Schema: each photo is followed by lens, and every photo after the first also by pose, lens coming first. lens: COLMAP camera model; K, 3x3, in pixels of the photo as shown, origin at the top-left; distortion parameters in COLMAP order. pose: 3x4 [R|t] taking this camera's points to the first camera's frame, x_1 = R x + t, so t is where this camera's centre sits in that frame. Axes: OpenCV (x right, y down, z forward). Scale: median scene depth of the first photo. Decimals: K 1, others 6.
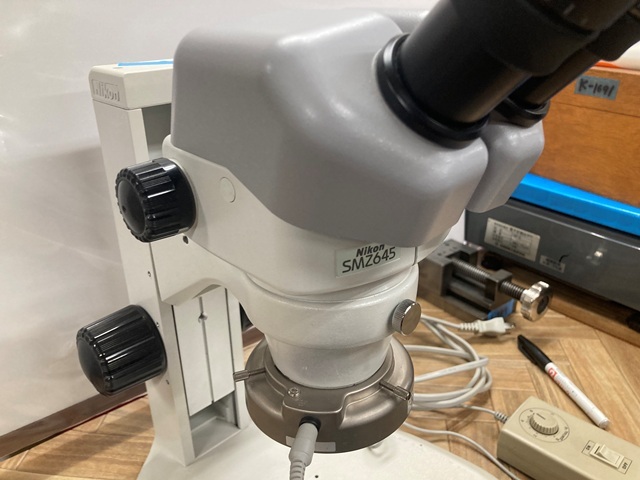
lens RADIAL K [[525.6, 0, 318.9], [0, 525.6, 236.3], [0, 0, 1]] dist [0.012363, -0.021052]
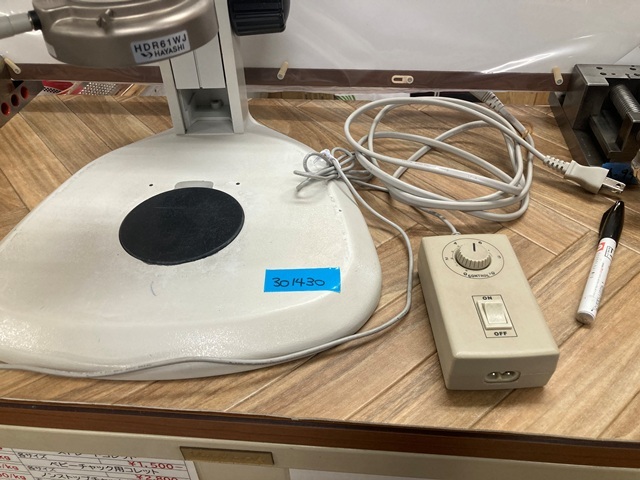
lens RADIAL K [[525.6, 0, 322.9], [0, 525.6, 236.9], [0, 0, 1]] dist [0.012363, -0.021052]
pose [[0.717504, 0.450319, -0.531414, 0.639394], [-0.277831, 0.884622, 0.374505, 0.100765], [0.638747, -0.121065, 0.759832, 0.271318]]
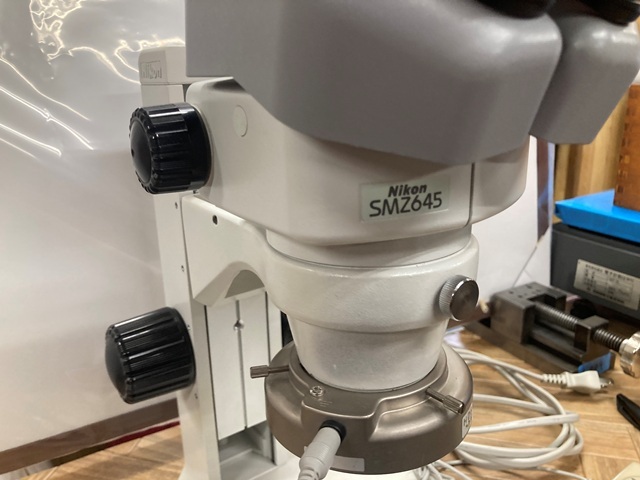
lens RADIAL K [[525.6, 0, 310.6], [0, 525.6, 233.1], [0, 0, 1]] dist [0.012363, -0.021052]
pose [[0.985544, 0.033274, -0.166119, 0.039435], [-0.054766, 0.990450, -0.126526, 0.088198], [0.160322, 0.133794, 0.977955, 0.095108]]
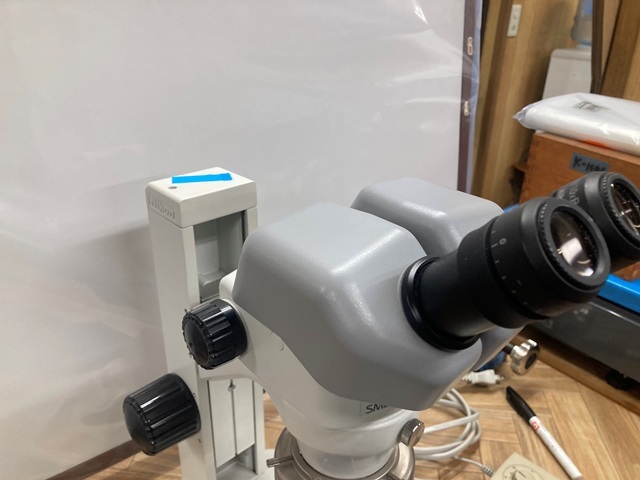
lens RADIAL K [[525.6, 0, 319.9], [0, 525.6, 244.9], [0, 0, 1]] dist [0.012363, -0.021052]
pose [[0.999315, 0.036464, 0.006265, -0.039727], [-0.036636, 0.998880, 0.029948, -0.165800], [-0.005166, -0.030157, 0.999532, -0.118370]]
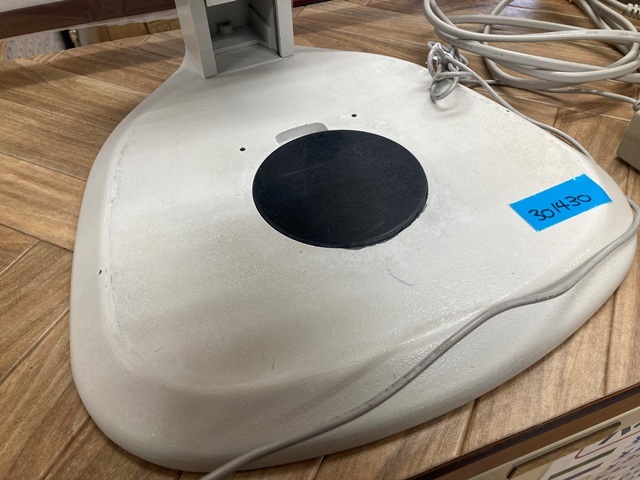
lens RADIAL K [[525.6, 0, 322.1], [0, 525.6, 238.4], [0, 0, 1]] dist [0.012363, -0.021052]
pose [[0.947253, 0.233658, -0.219352, 0.144130], [-0.125560, 0.900291, 0.416787, 0.270308], [0.294867, -0.367261, 0.882141, 0.217791]]
